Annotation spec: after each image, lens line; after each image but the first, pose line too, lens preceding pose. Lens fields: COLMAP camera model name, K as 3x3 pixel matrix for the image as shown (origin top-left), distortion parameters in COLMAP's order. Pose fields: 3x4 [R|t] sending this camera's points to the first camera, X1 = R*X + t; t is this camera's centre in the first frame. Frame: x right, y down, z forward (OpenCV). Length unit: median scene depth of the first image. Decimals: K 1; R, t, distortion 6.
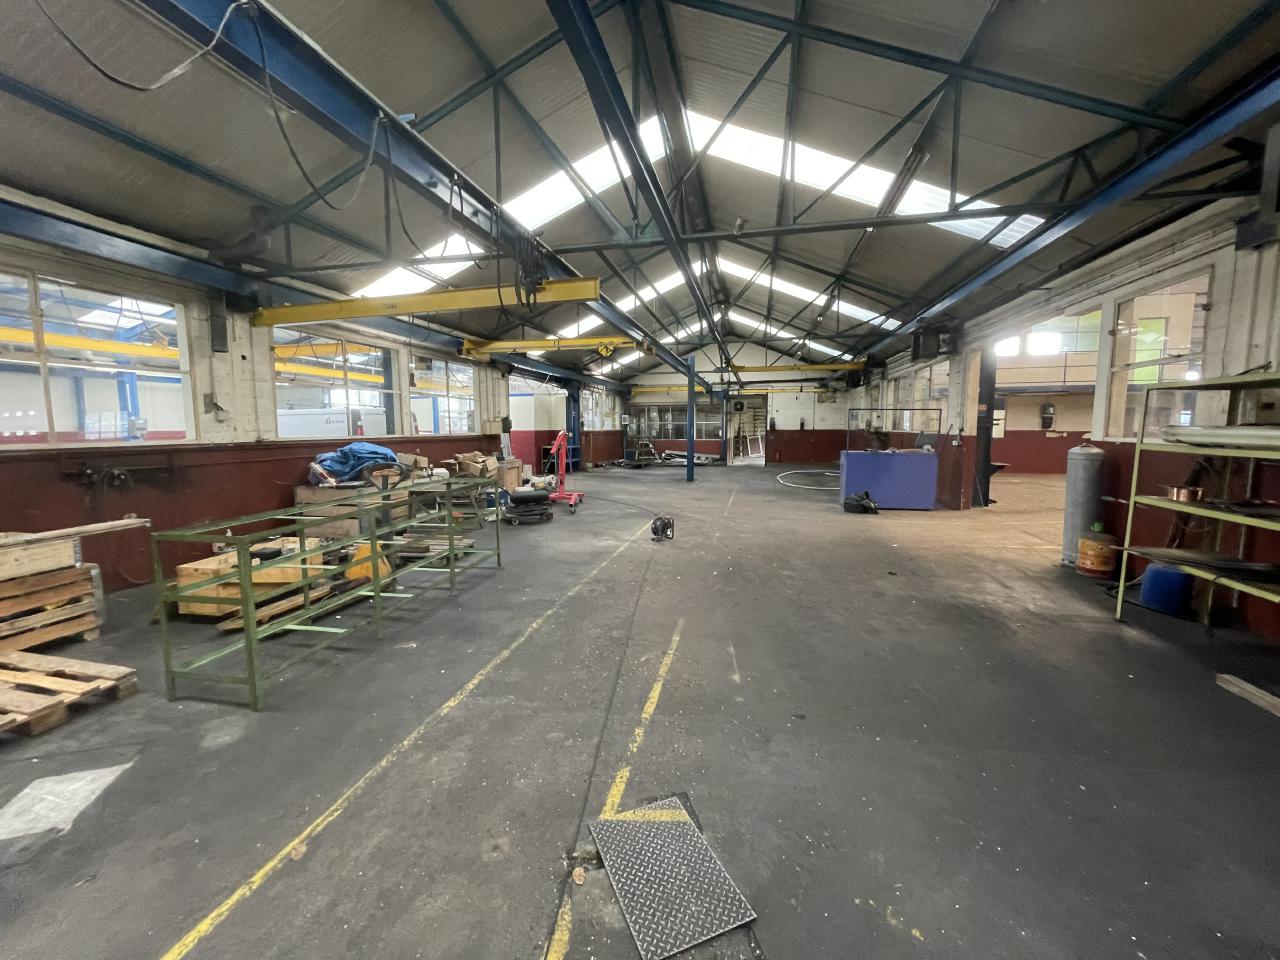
lens RADIAL K [[512.5, 0, 644.0], [0, 512.5, 480.3], [0, 0, 1]] dist [-0.011479, -0.000103]
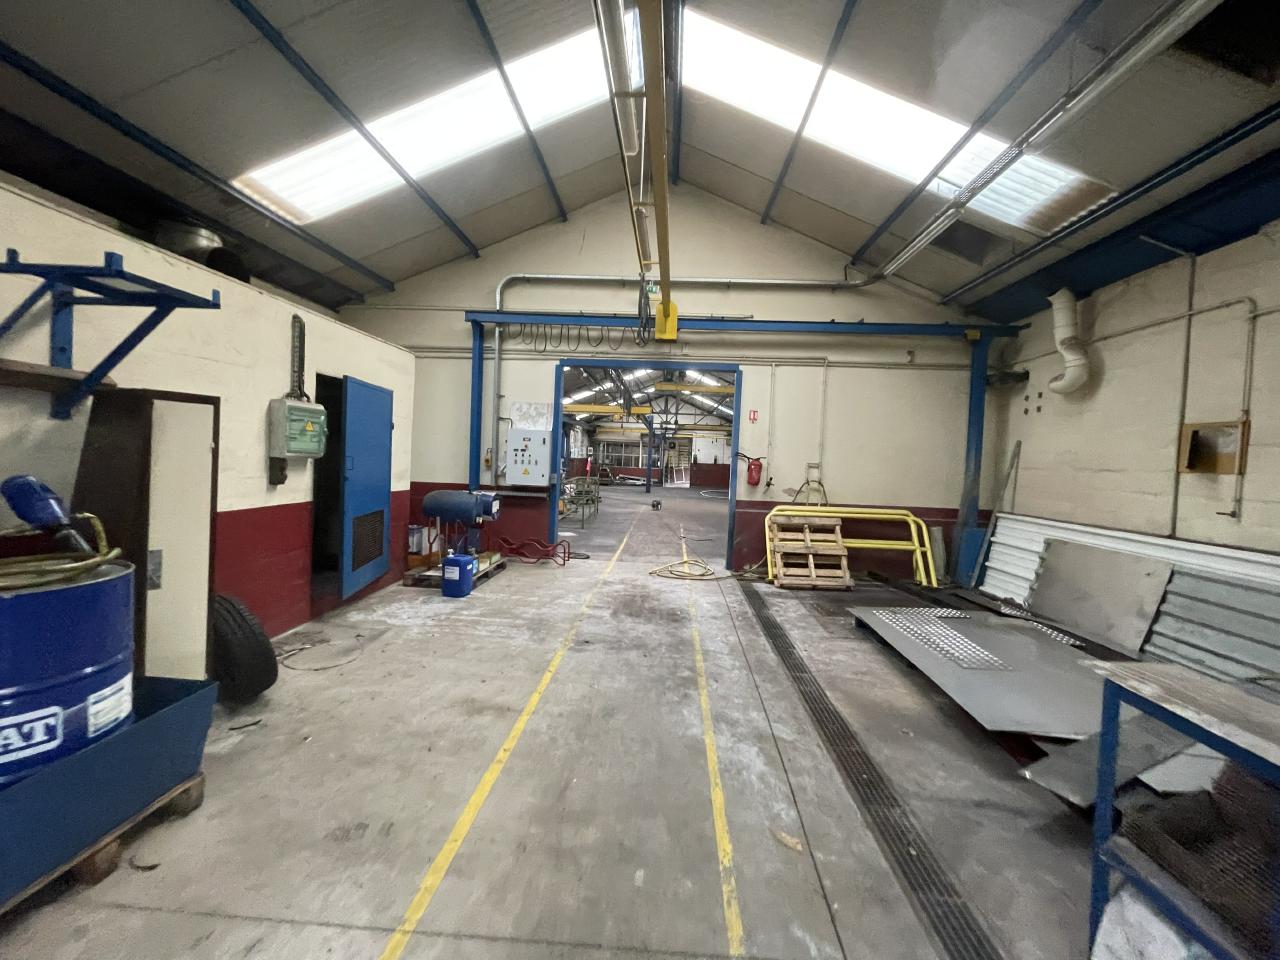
lens RADIAL K [[512.5, 0, 642.2], [0, 512.5, 476.7], [0, 0, 1]] dist [-0.011479, -0.000103]
pose [[0.986034, 0.040290, 0.161599, -0.117622], [-0.029661, 0.997268, -0.067657, 0.037914], [-0.163884, 0.061919, 0.984534, -0.355217]]
